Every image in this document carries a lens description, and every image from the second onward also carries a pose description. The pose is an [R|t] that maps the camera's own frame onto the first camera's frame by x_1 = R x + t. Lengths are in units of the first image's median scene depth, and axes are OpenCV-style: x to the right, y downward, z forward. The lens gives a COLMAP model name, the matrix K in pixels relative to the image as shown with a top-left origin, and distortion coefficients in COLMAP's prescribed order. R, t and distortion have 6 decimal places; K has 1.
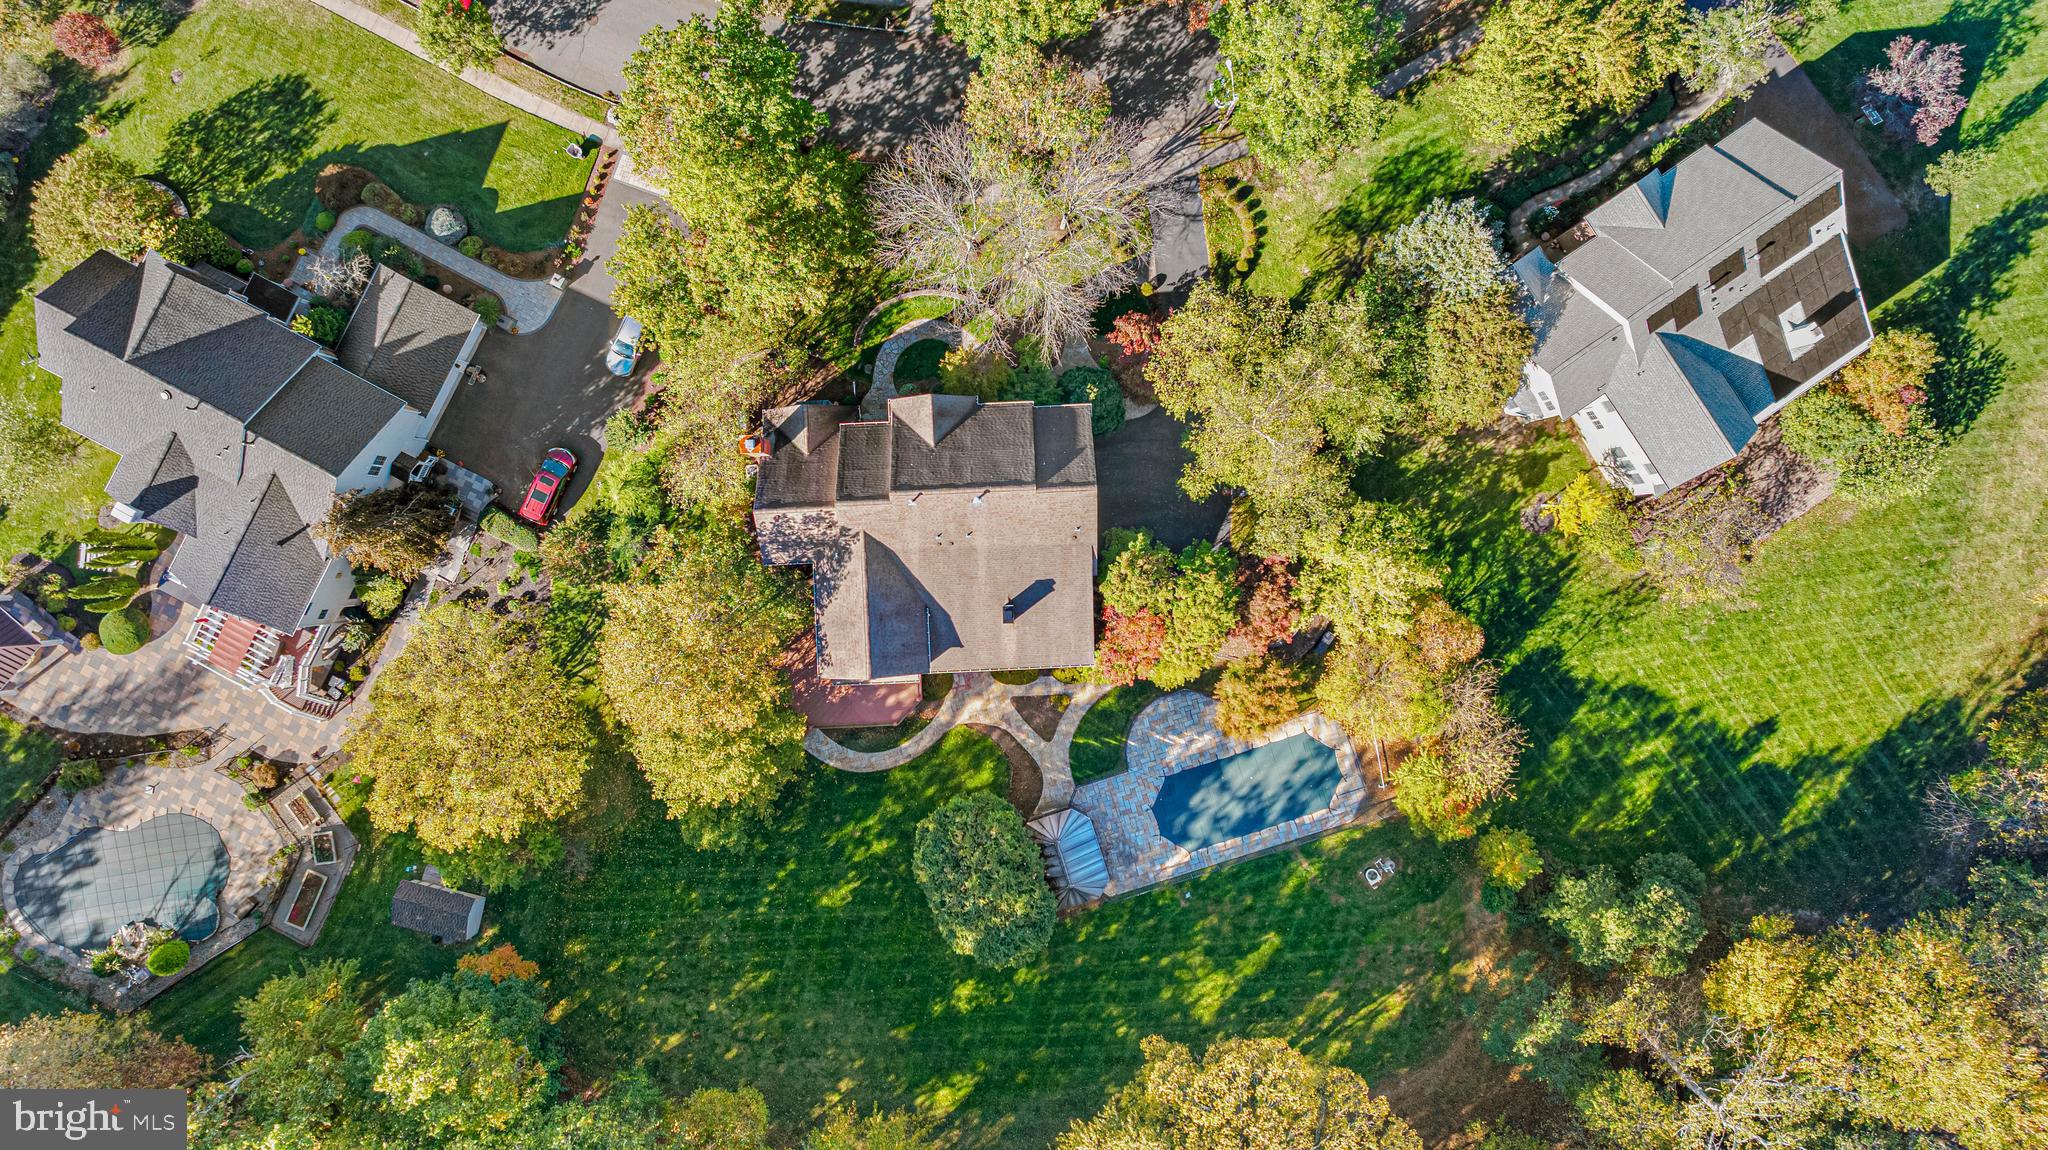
lens RADIAL K [[1370.5, 0, 1024.0], [0, 1370.5, 575.0], [0, 0, 1]] dist [-0.060593, 0.064632]
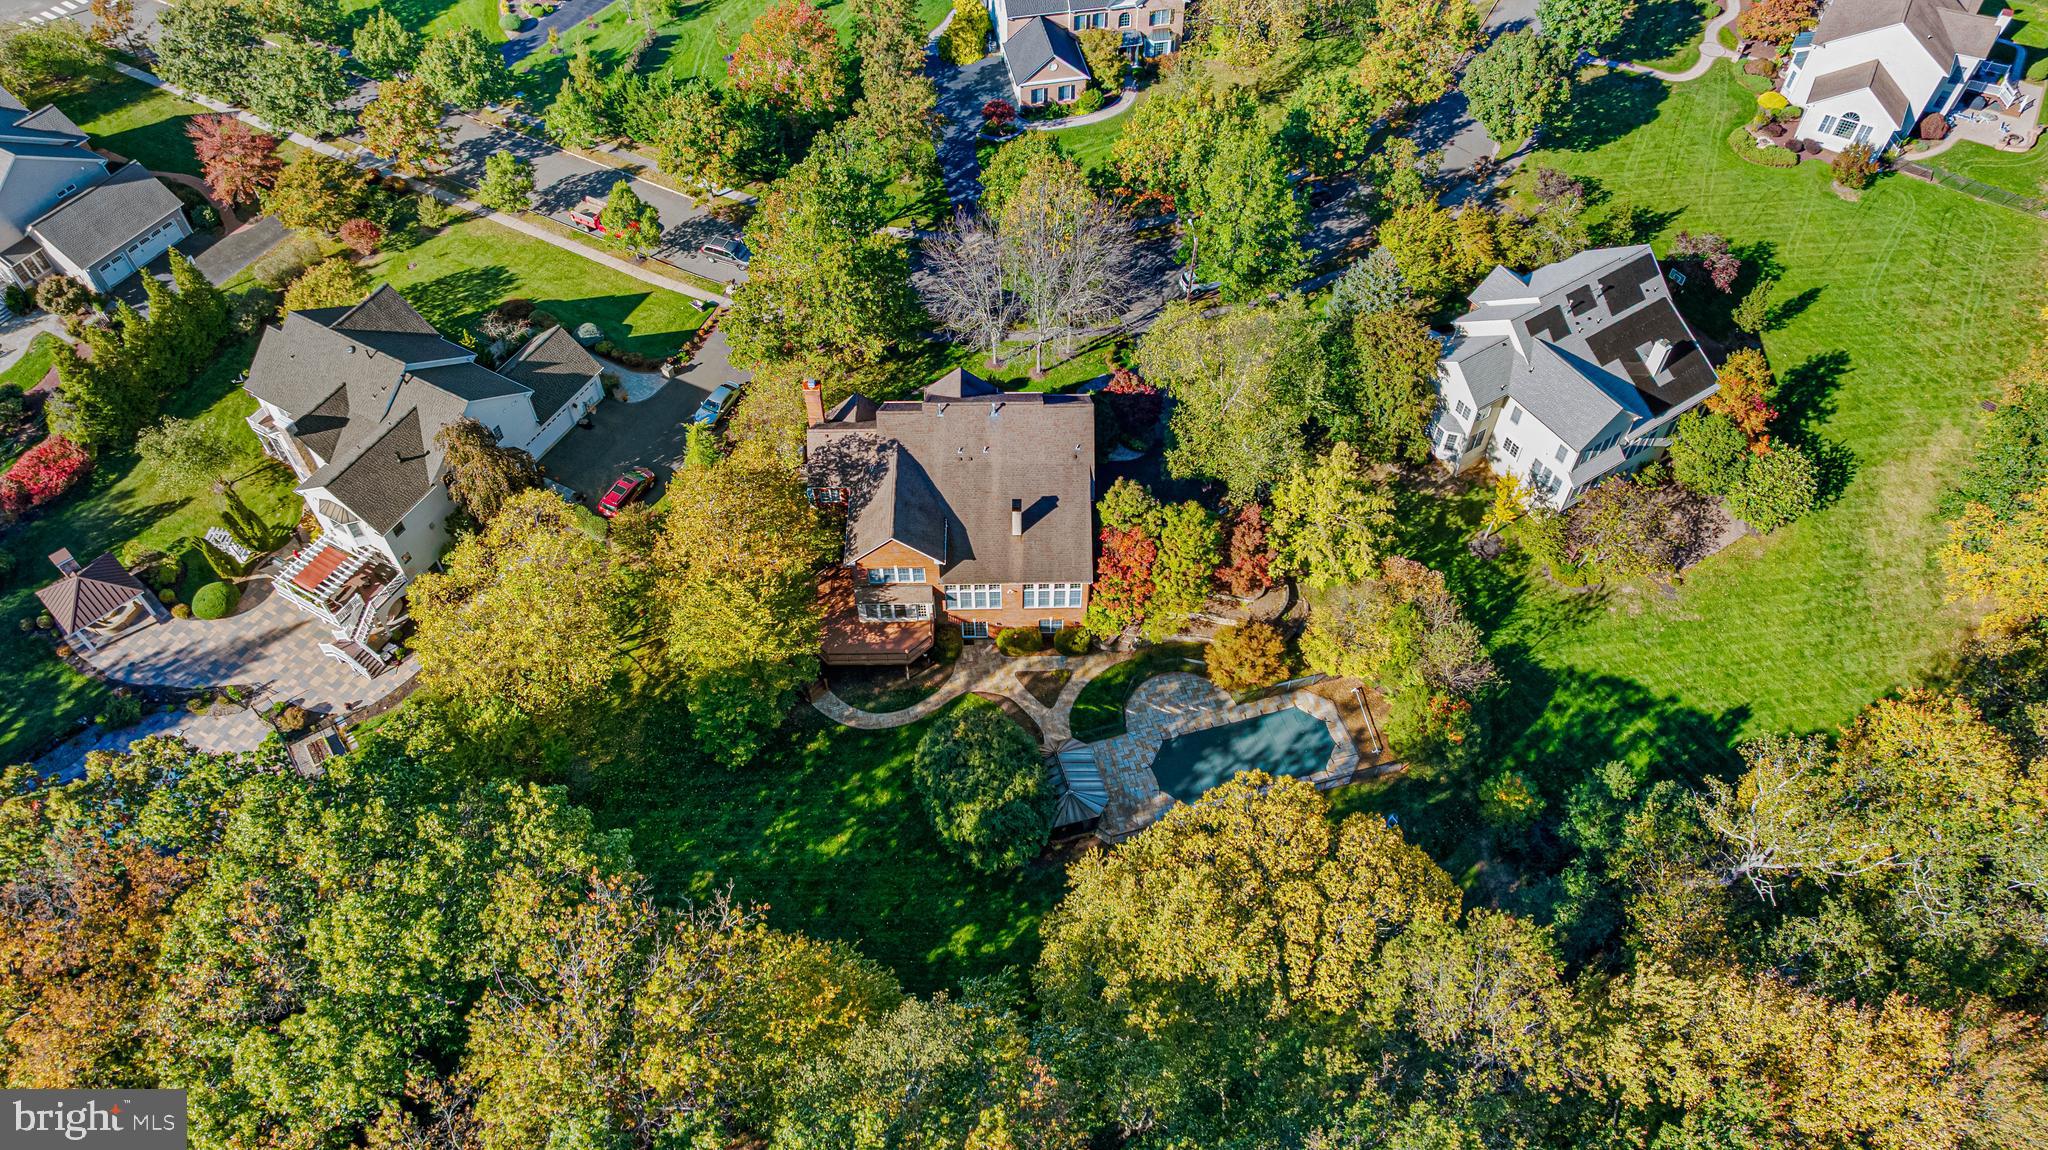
lens RADIAL K [[1362.0, 0, 1030.8], [0, 1362.0, 585.7], [0, 0, 1]] dist [-0.026593, 0.001247]
pose [[0.999651, 0.021997, -0.014649, 0.015904], [-0.026392, 0.801951, -0.596807, 0.674922], [-0.001381, 0.596985, 0.802251, 0.107805]]
